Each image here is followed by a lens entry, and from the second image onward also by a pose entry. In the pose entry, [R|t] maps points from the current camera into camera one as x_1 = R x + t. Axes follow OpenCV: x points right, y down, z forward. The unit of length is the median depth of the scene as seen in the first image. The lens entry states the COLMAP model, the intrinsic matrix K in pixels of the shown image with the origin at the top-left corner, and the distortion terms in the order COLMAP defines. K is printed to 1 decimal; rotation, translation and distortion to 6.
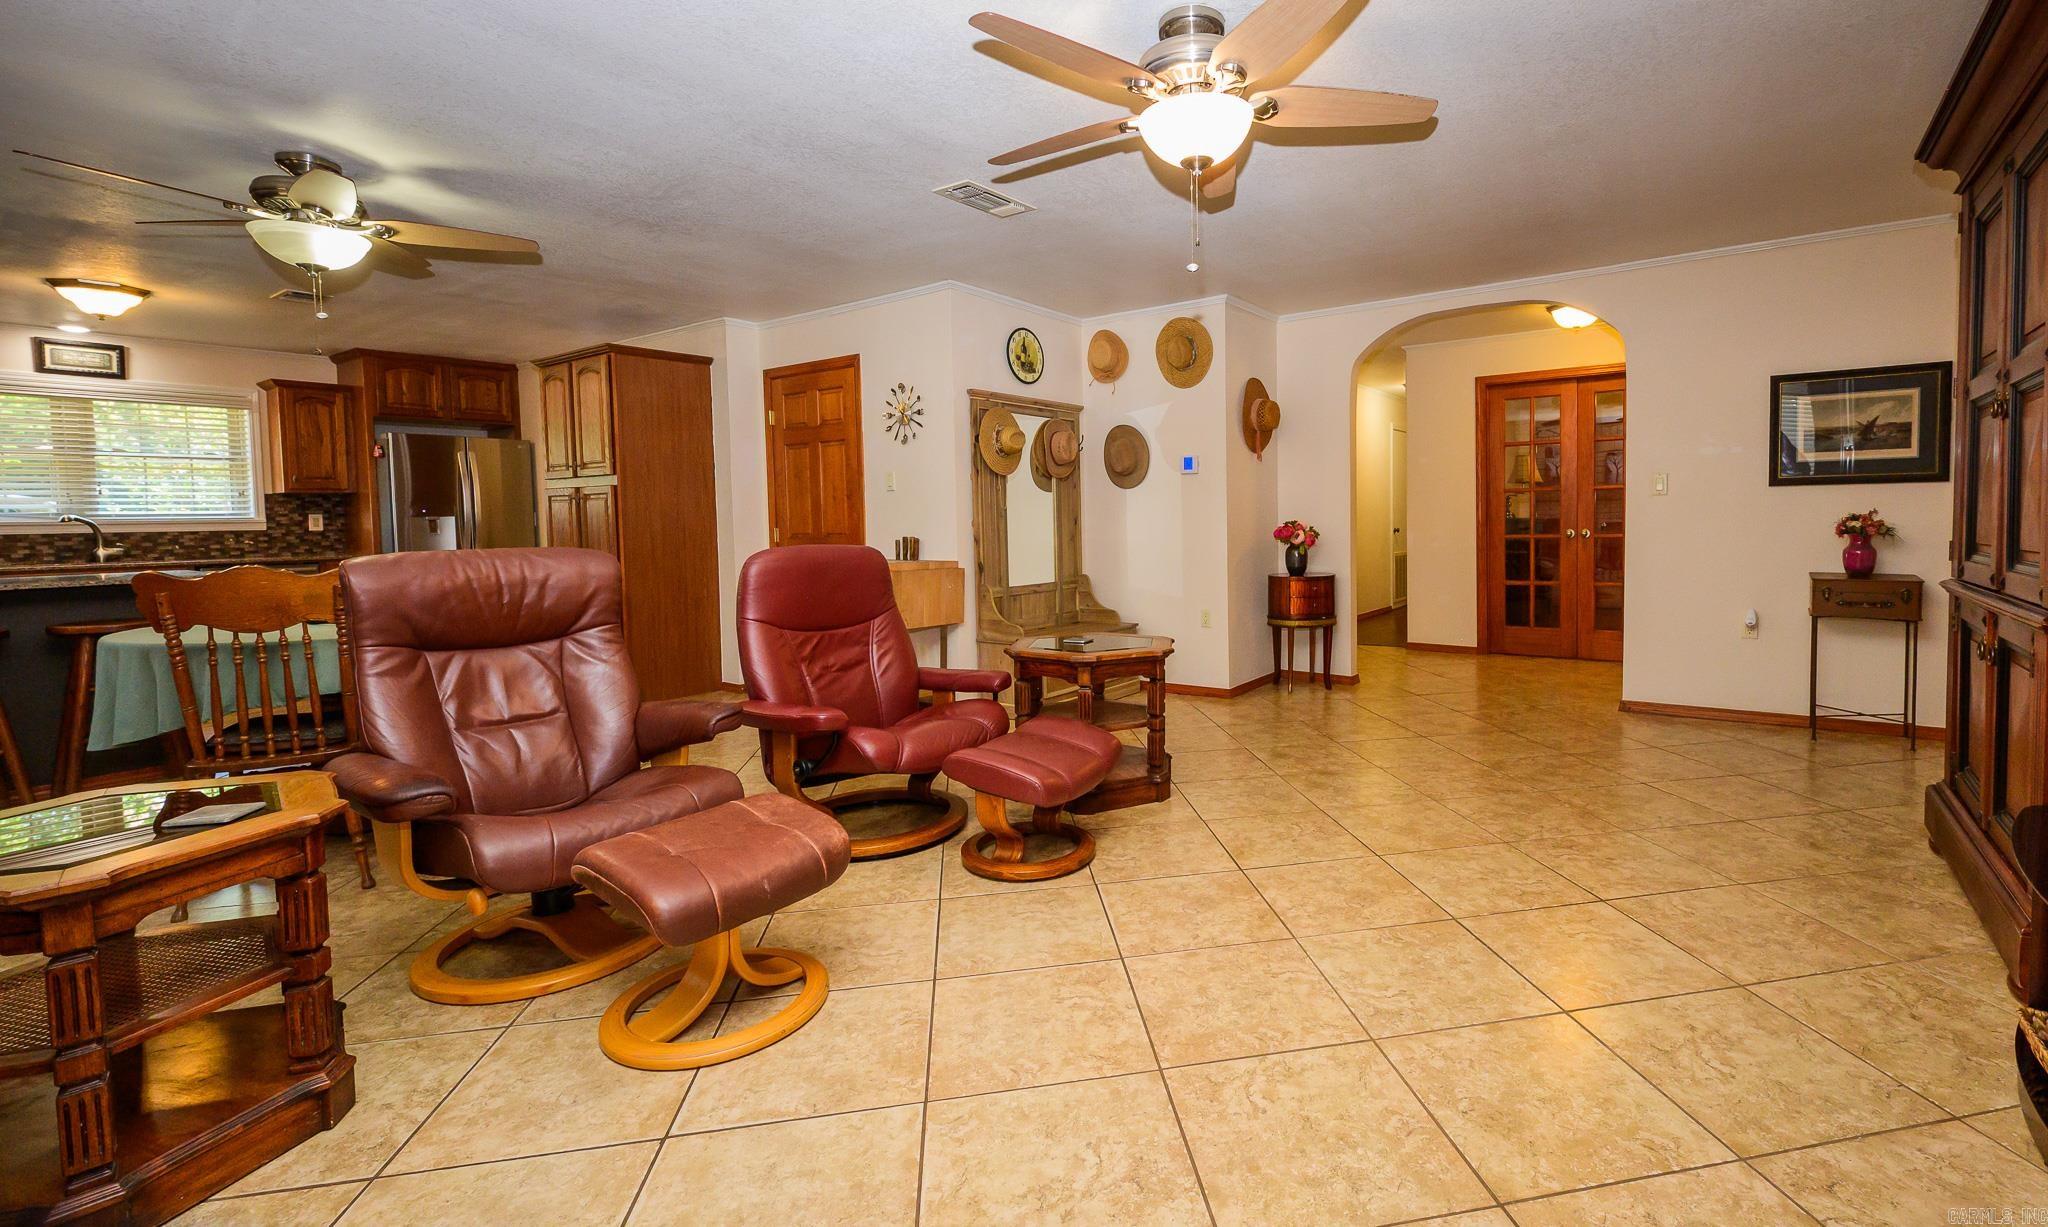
lens RADIAL K [[899.6, 0, 1143.3], [0, 899.6, 554.5], [0, 0, 1]] dist [0.000389, 0.000975]
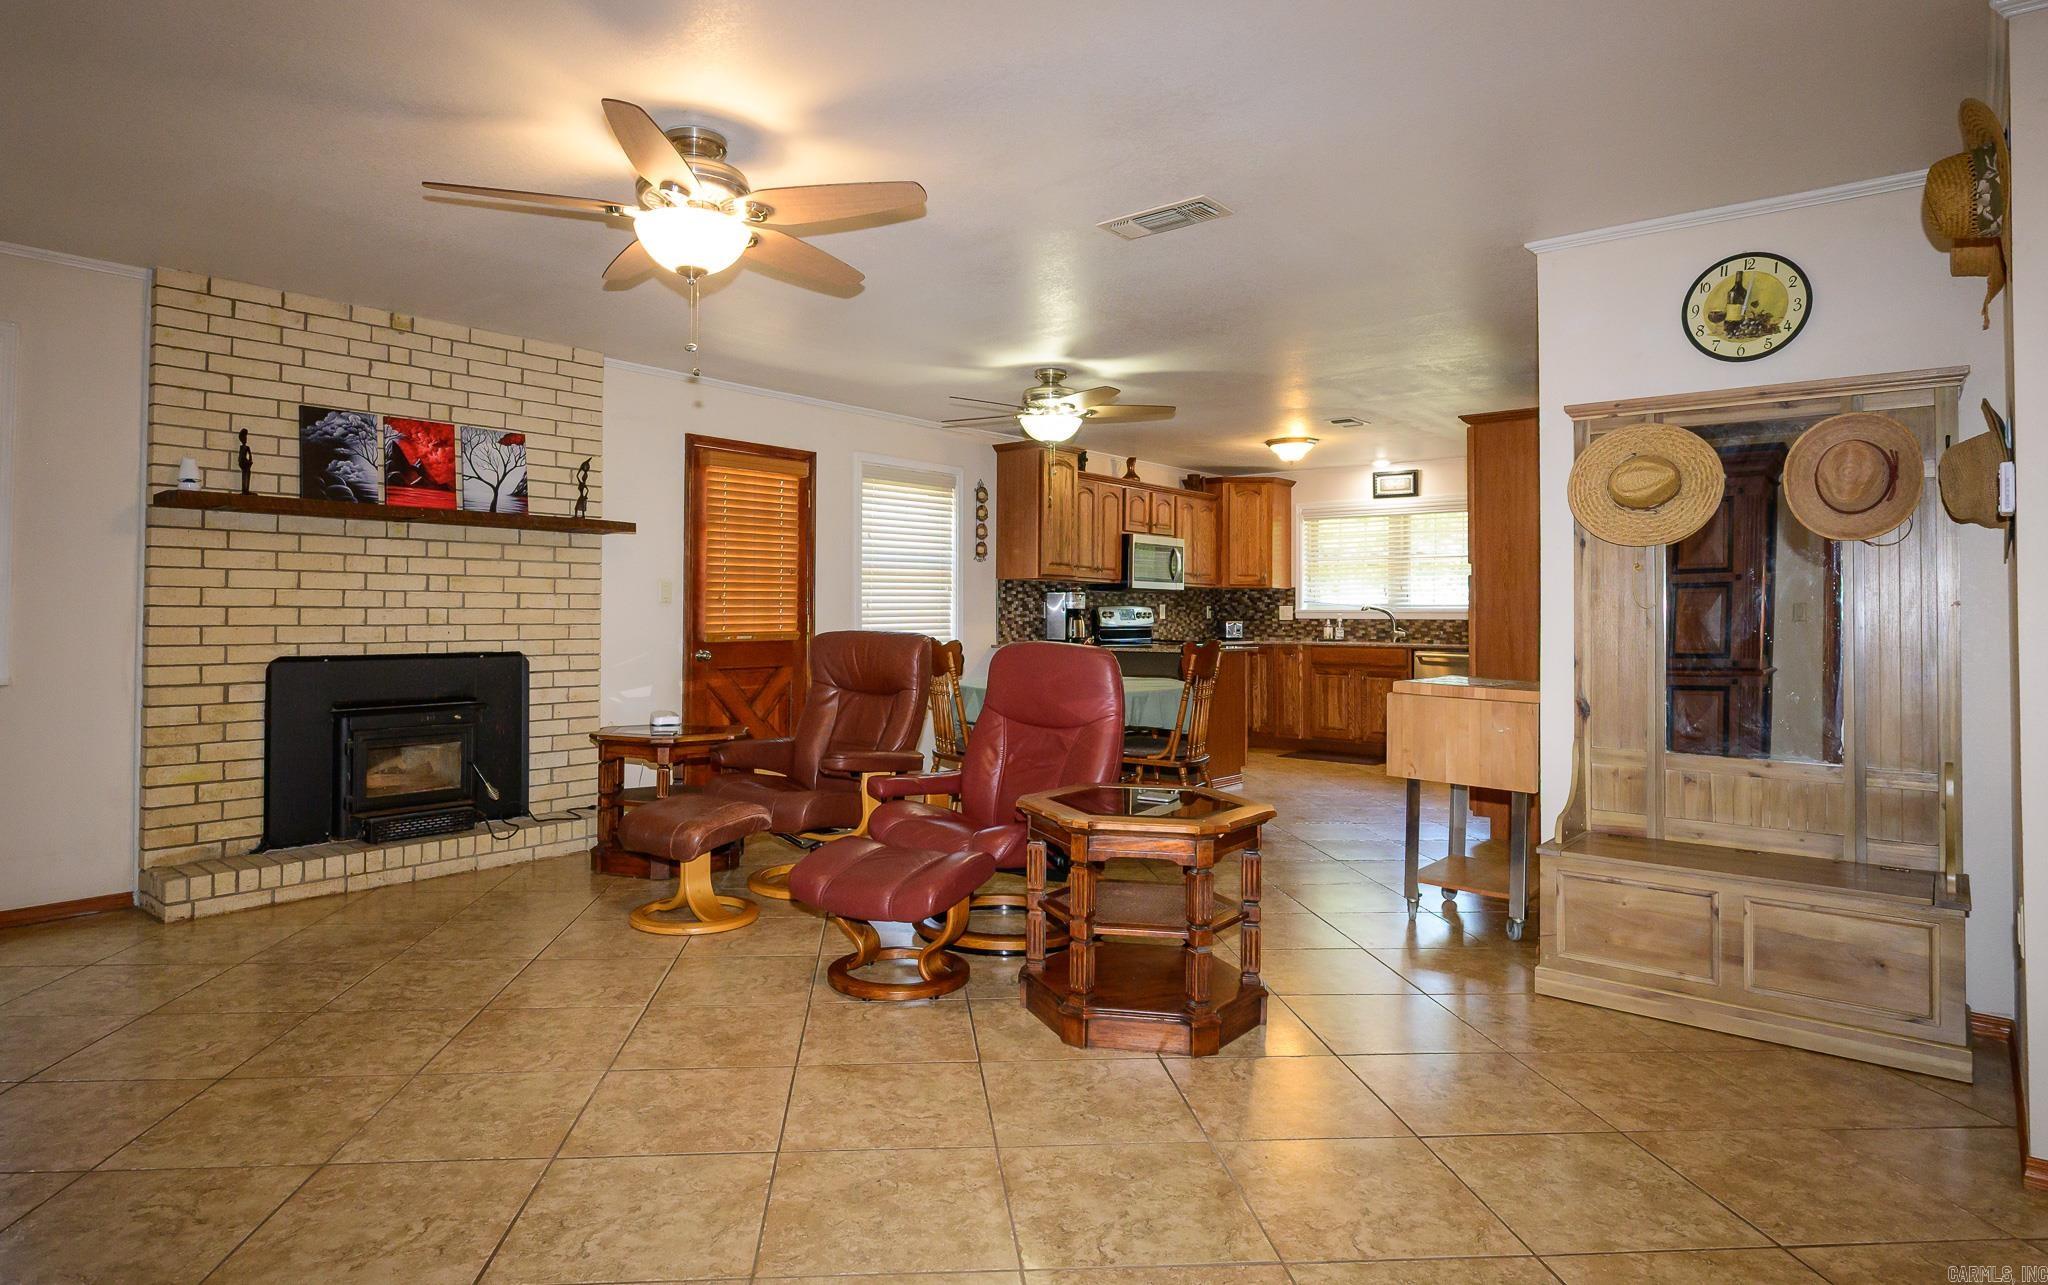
lens RADIAL K [[1150.9, 0, 960.8], [0, 1150.9, 588.2], [0, 0, 1]] dist [-0.004130, 0.000332]
pose [[-0.142468, -0.006572, -0.989778, 0.515999], [-0.047334, 0.998879, 0.000180, -0.037081], [0.988667, 0.046876, -0.142620, 0.596835]]
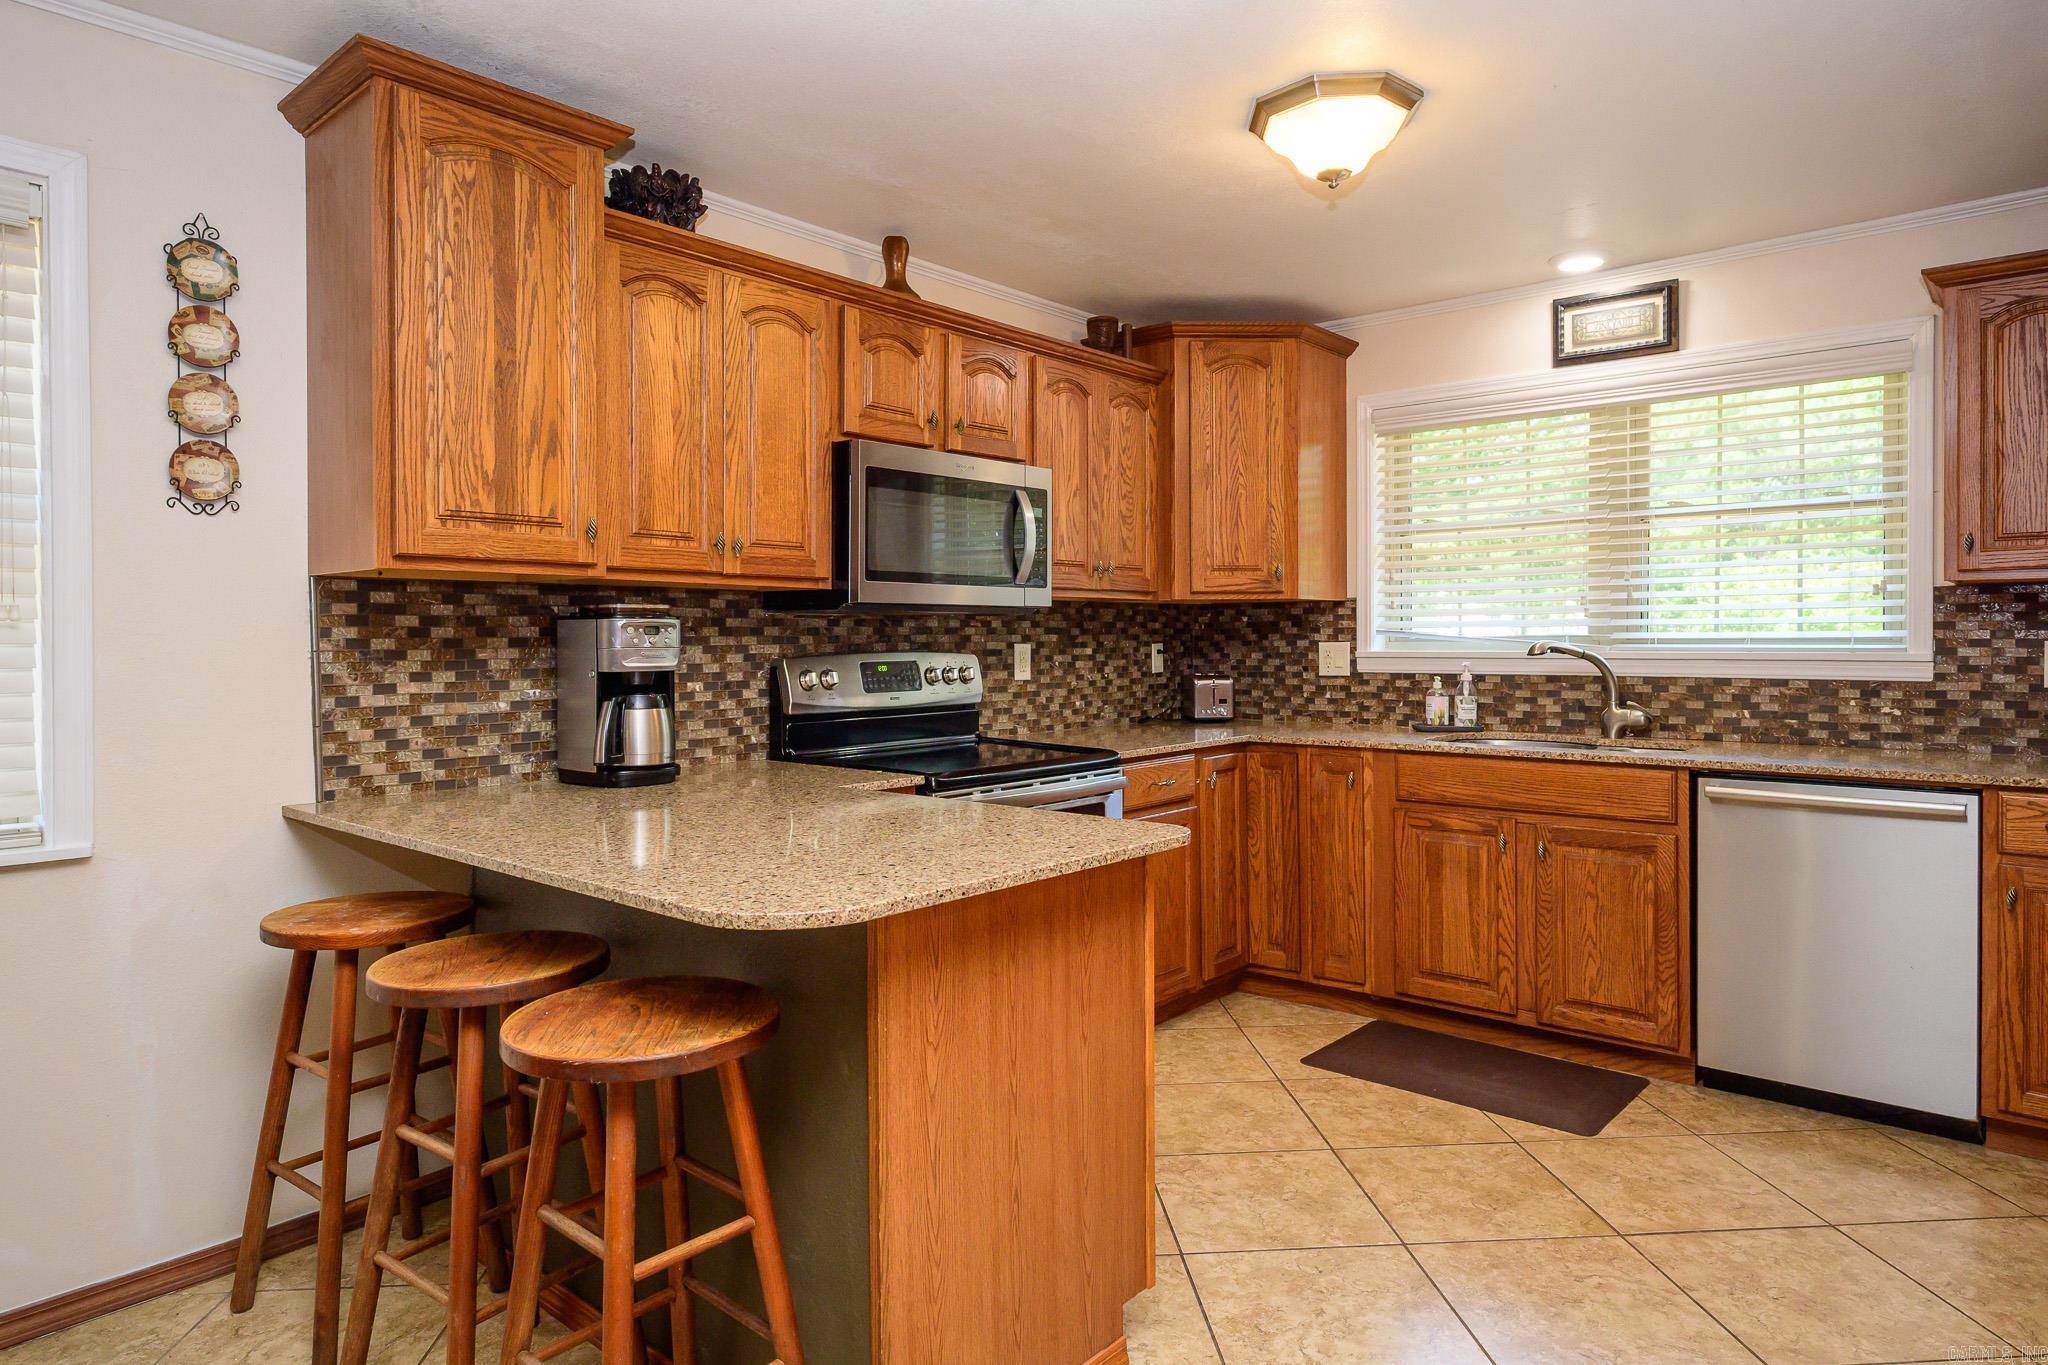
lens RADIAL K [[1187.0, 0, 1039.0], [0, 1187.0, 646.4], [0, 0, 1]] dist [-0.011272, 0.002145]
pose [[-0.132819, 0.027060, -0.990771, -0.464704], [-0.035836, 0.998842, 0.032085, -0.047579], [0.990492, 0.039767, -0.131695, 0.743473]]
